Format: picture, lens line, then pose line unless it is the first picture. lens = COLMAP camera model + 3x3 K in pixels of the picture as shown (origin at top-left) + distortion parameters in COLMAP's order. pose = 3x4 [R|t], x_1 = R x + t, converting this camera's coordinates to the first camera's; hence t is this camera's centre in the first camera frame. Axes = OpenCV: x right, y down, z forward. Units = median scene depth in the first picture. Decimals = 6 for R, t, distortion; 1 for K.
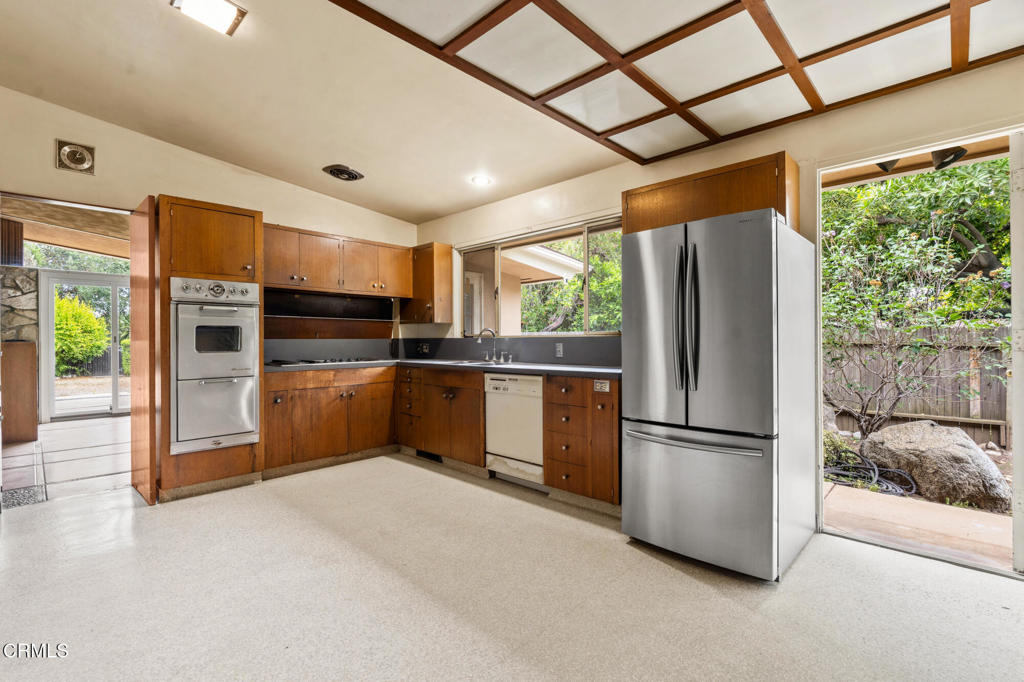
lens RADIAL K [[464.4, 0, 507.1], [0, 464.4, 342.2], [0, 0, 1]] dist [-0.011232, 0.004281]
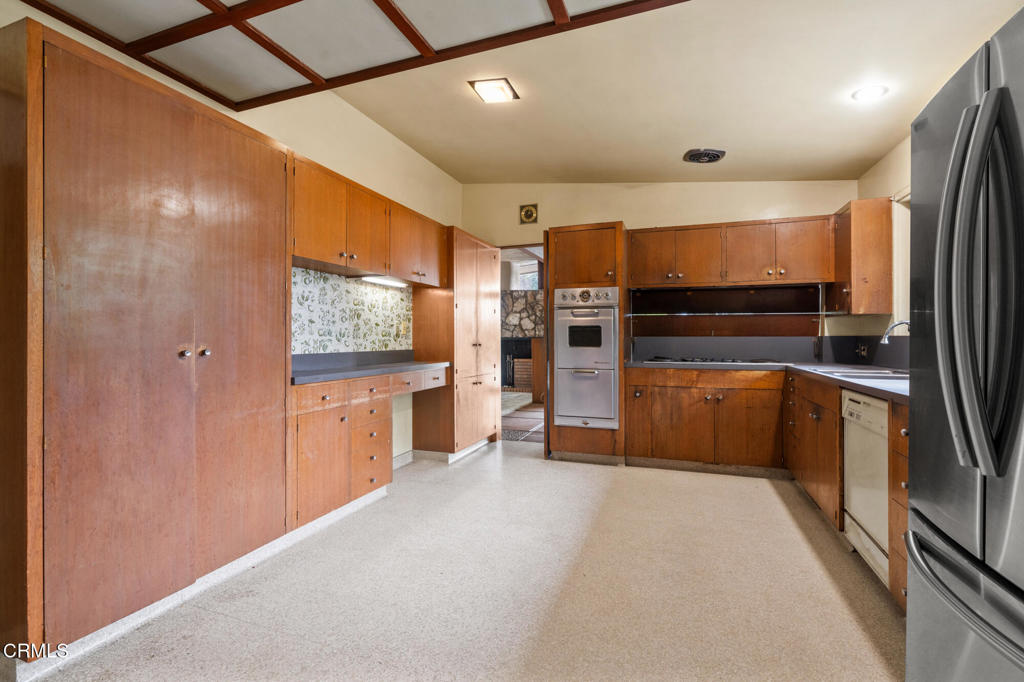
lens RADIAL K [[464.4, 0, 500.8], [0, 464.4, 339.8], [0, 0, 1]] dist [-0.011232, 0.004281]
pose [[0.391695, 0.008543, -0.920056, 0.362067], [-0.007370, 0.999954, 0.006147, -0.003816], [0.920066, 0.004373, 0.391740, 0.293244]]
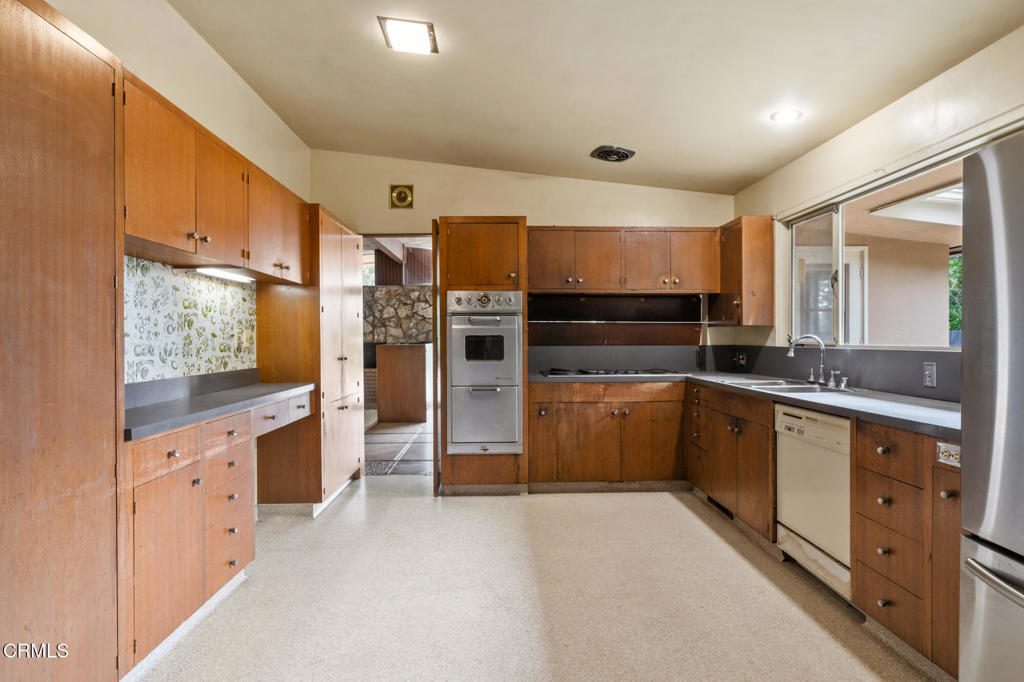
lens RADIAL K [[523.6, 0, 504.3], [0, 523.6, 343.3], [0, 0, 1]] dist [-0.008585, 0.003853]
pose [[0.709619, 0.009639, -0.704519, 0.203225], [-0.003750, 0.999944, 0.009904, -0.026337], [0.704575, -0.004386, 0.709616, 0.186270]]
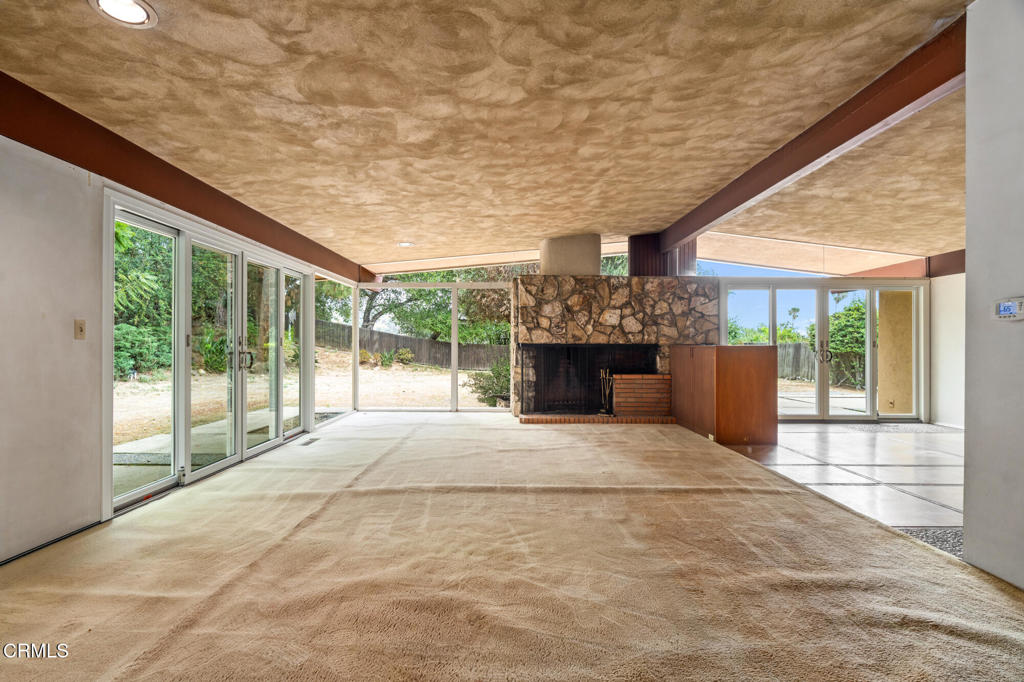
lens RADIAL K [[464.4, 0, 508.7], [0, 464.4, 341.4], [0, 0, 1]] dist [-0.011232, 0.004281]
pose [[0.701446, 0.004303, -0.712709, -1.004266], [-0.011160, 0.999925, -0.004946, 0.002093], [0.712635, 0.011423, 0.701442, -0.158895]]
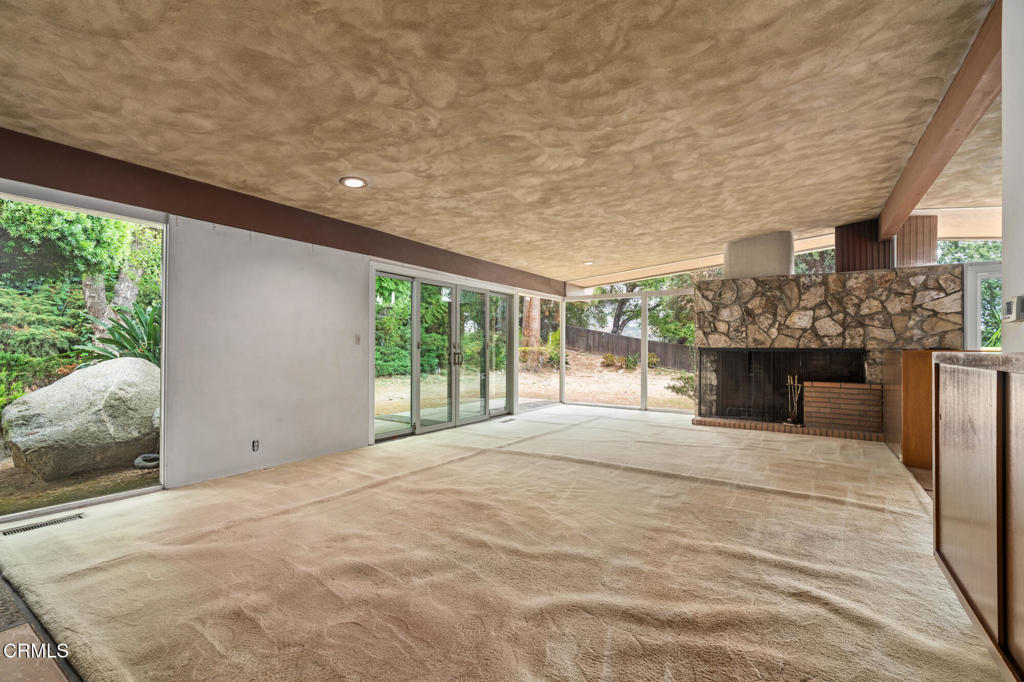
lens RADIAL K [[464.4, 0, 503.2], [0, 464.4, 344.2], [0, 0, 1]] dist [-0.011232, 0.004281]
pose [[0.183300, 0.000969, -0.983057, -0.577721], [-0.011789, 0.999930, -0.001213, -0.001804], [0.982986, 0.011812, 0.183299, 0.033724]]
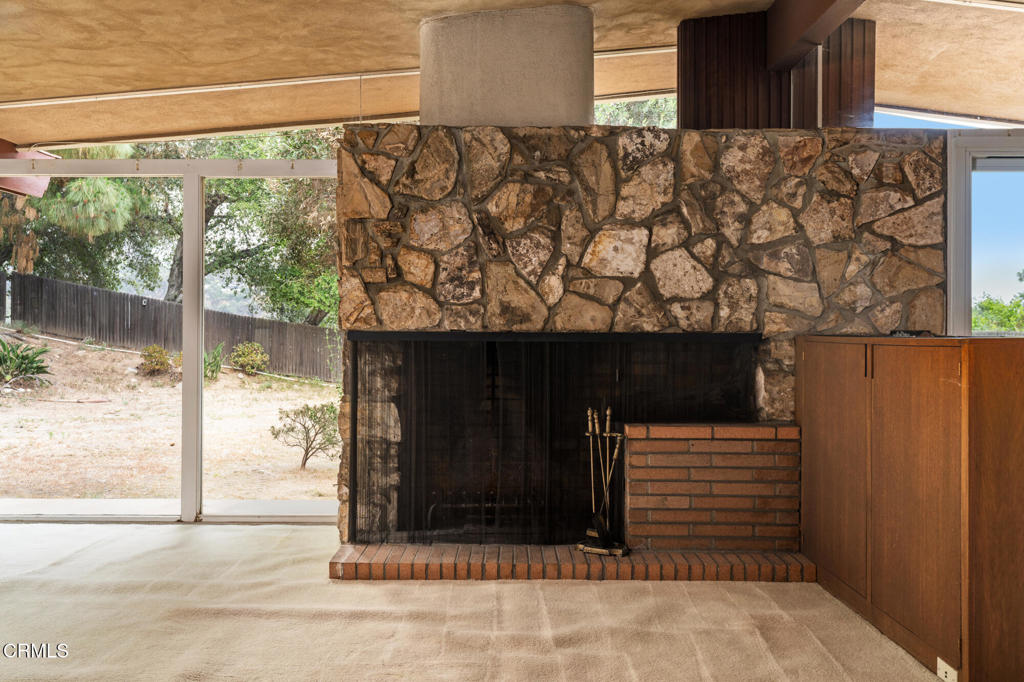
lens RADIAL K [[834.0, 0, 508.8], [0, 834.0, 332.1], [0, 0, 1]] dist [0.002828, 0.003207]
pose [[0.701546, 0.007177, -0.712588, -1.340796], [-0.011835, 0.999929, -0.001580, 0.001252], [0.712526, 0.009542, 0.701581, 0.528800]]
